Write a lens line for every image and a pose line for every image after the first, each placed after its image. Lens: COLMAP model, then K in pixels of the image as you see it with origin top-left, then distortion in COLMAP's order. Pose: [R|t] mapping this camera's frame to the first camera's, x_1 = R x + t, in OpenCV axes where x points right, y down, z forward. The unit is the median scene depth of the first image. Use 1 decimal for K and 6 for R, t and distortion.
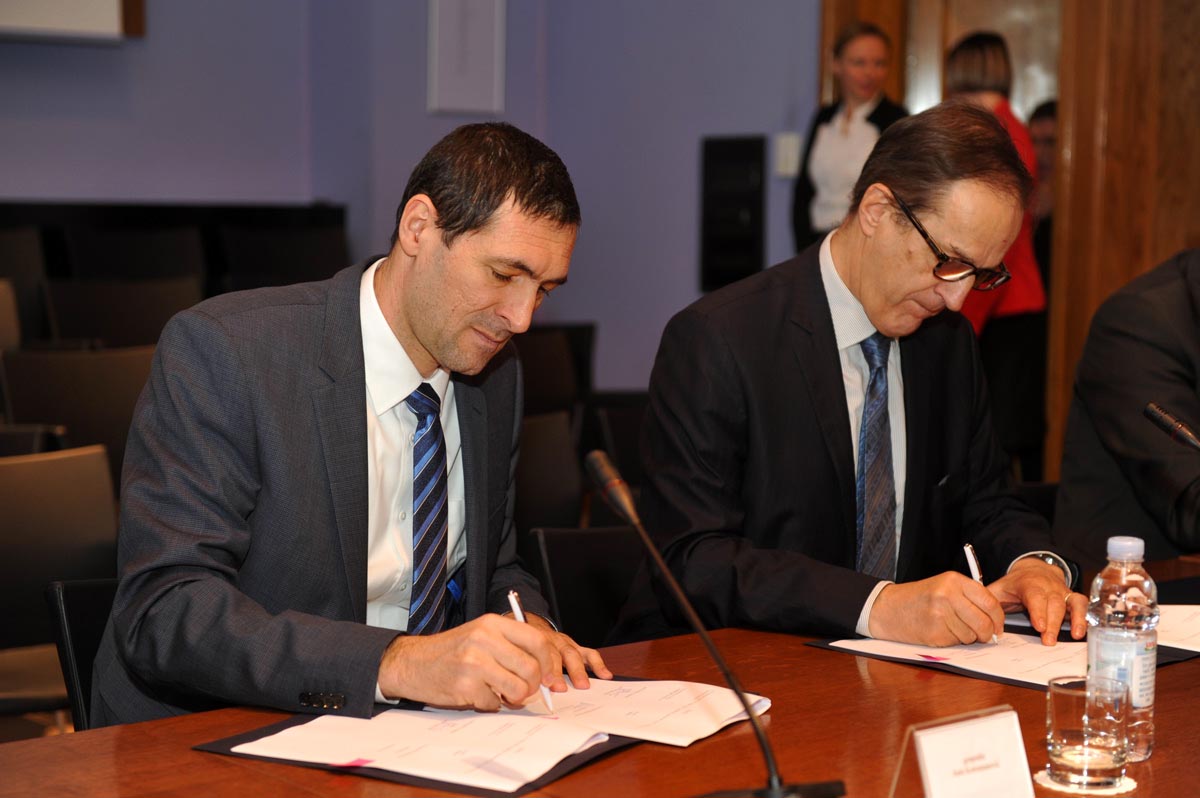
lens RADIAL K [[2323.6, 0, 600.0], [0, 2323.6, 399.0], [0, 0, 1]] dist [0.094663, 0.017670]
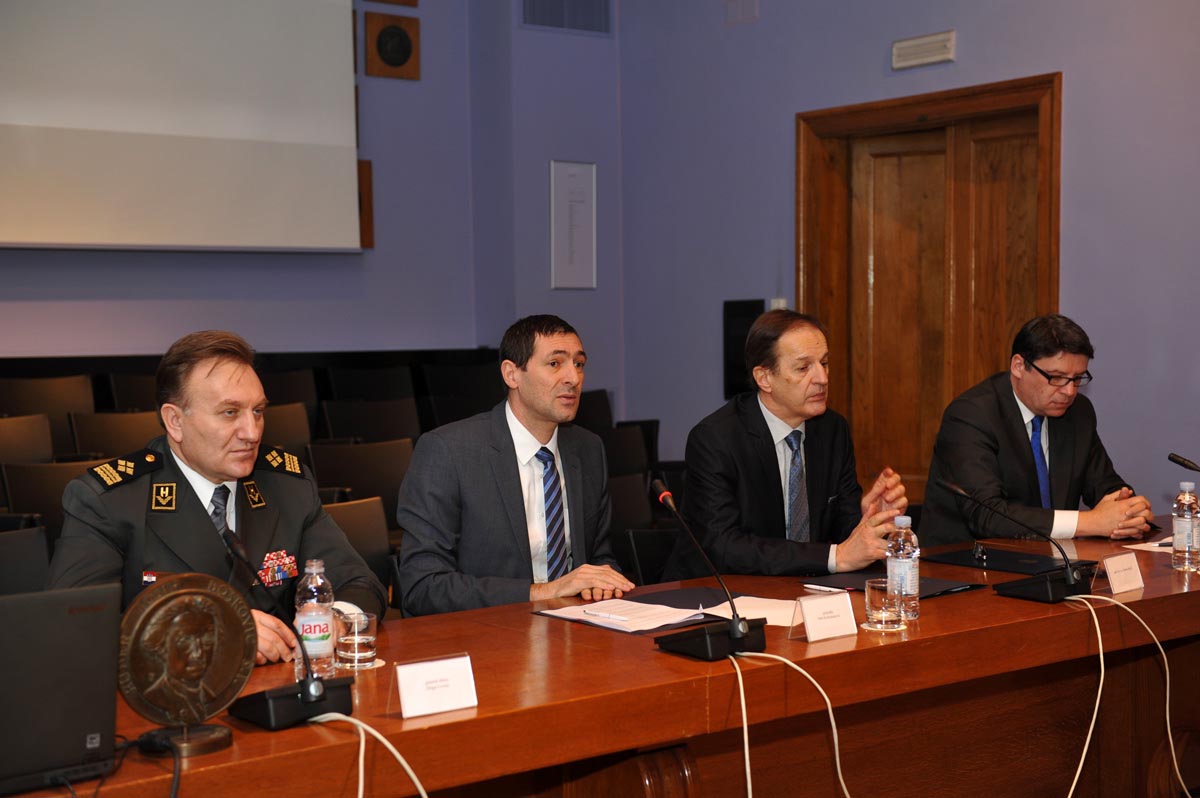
lens RADIAL K [[1727.7, 0, 600.0], [0, 1727.7, 399.0], [0, 0, 1]] dist [0.124222, 0.027141]
pose [[0.999073, -0.021720, -0.037168, 0.004933], [0.020058, 0.998807, -0.044530, 0.012213], [0.038091, 0.043743, 0.998316, -0.451193]]
